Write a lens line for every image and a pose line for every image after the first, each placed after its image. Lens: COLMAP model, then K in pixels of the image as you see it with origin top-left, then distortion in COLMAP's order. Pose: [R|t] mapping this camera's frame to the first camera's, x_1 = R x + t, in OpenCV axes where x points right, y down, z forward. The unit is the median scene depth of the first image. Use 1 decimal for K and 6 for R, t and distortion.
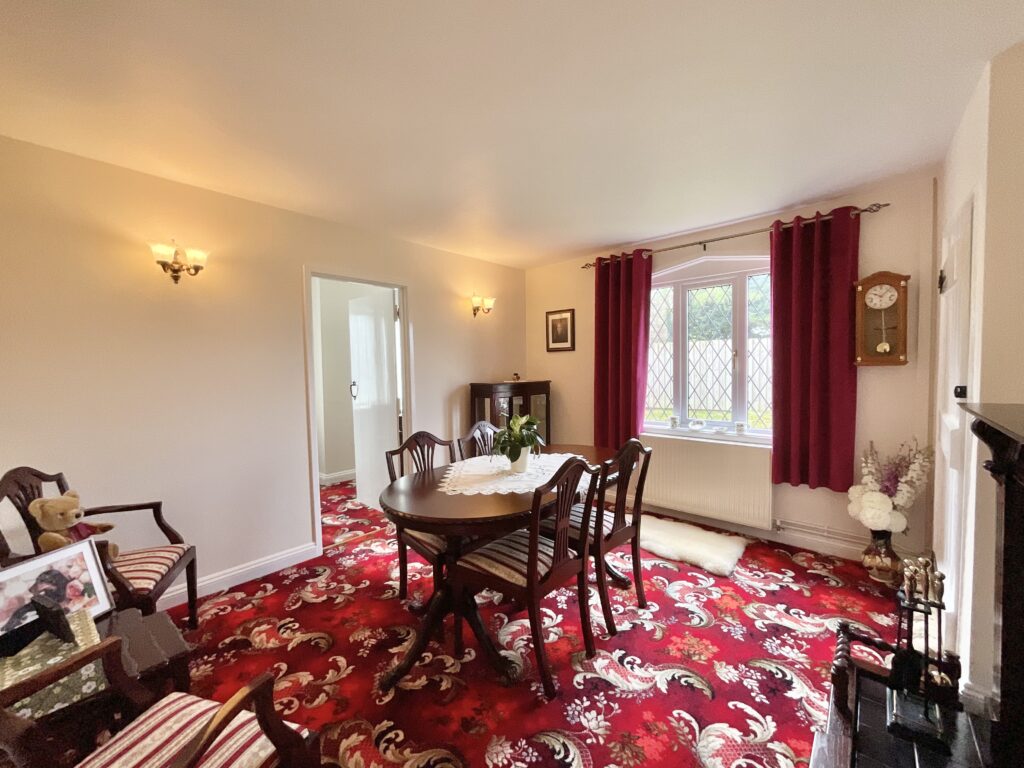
lens RADIAL K [[418.6, 0, 510.3], [0, 418.6, 383.5], [0, 0, 1]] dist [-0.001066, 0.000689]
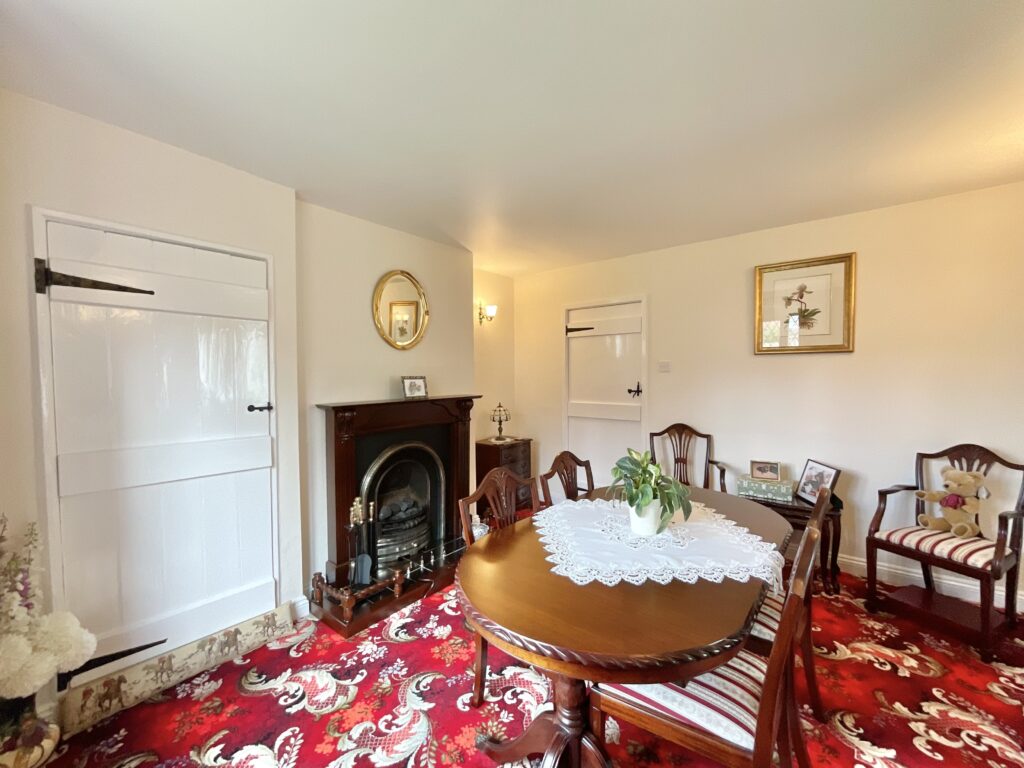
lens RADIAL K [[418.6, 0, 510.9], [0, 418.6, 387.3], [0, 0, 1]] dist [-0.001066, 0.000689]
pose [[-0.999069, 0.026305, -0.034195, 0.280112], [0.023342, 0.996162, 0.084361, -0.102150], [0.036283, 0.083485, -0.995848, 1.789211]]
